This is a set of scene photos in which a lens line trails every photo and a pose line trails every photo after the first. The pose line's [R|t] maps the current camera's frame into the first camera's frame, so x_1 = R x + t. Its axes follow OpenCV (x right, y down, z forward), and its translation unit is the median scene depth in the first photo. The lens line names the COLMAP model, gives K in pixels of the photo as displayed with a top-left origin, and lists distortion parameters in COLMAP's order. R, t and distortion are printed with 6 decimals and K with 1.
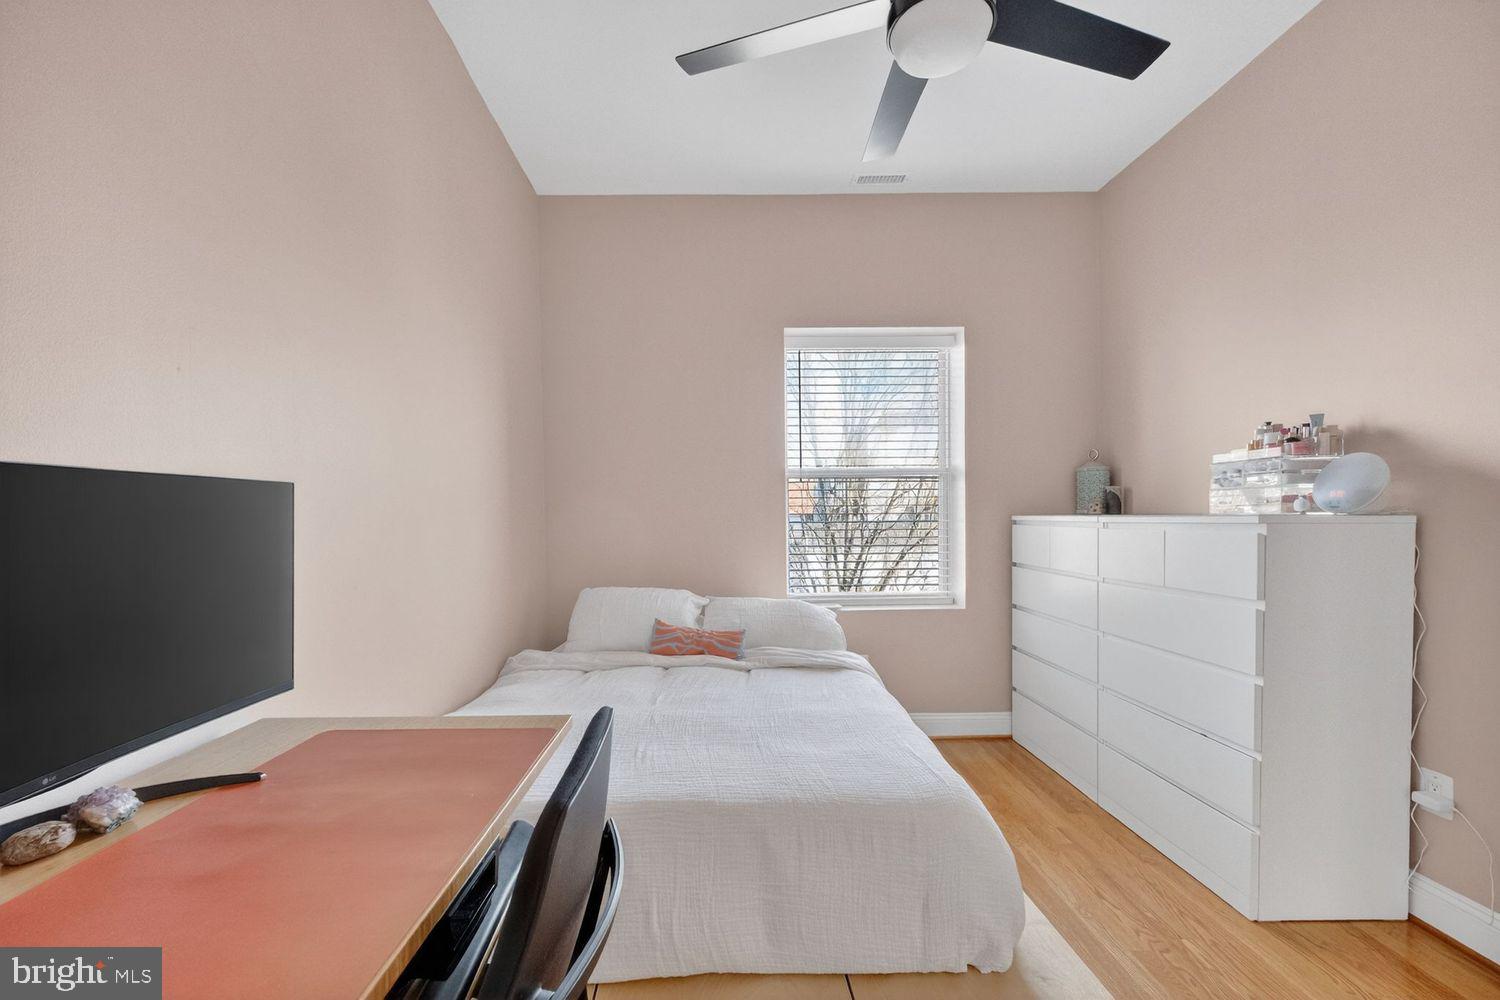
lens RADIAL K [[637.0, 0, 741.2], [0, 637.0, 536.6], [0, 0, 1]] dist [-0.008348, -0.000160]
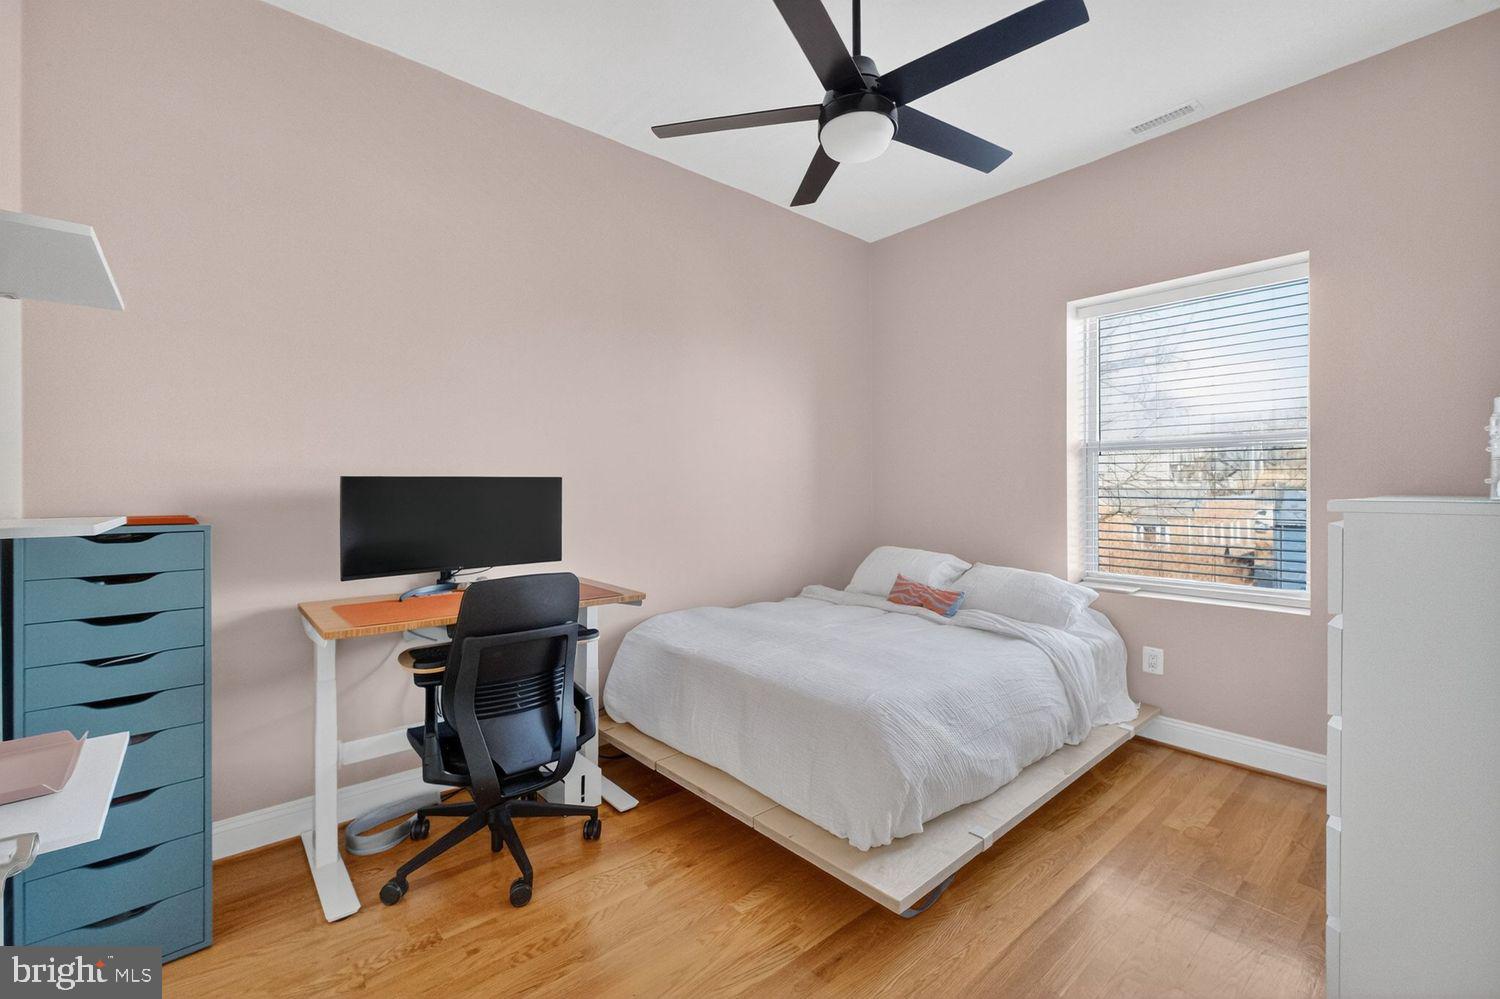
lens RADIAL K [[637.0, 0, 762.0], [0, 637.0, 489.9], [0, 0, 1]] dist [-0.008348, -0.000160]
pose [[0.647812, 0.009614, -0.761739, 0.619133], [-0.029165, 0.999500, -0.012188, -0.009884], [0.761241, 0.030112, 0.647769, -0.001059]]
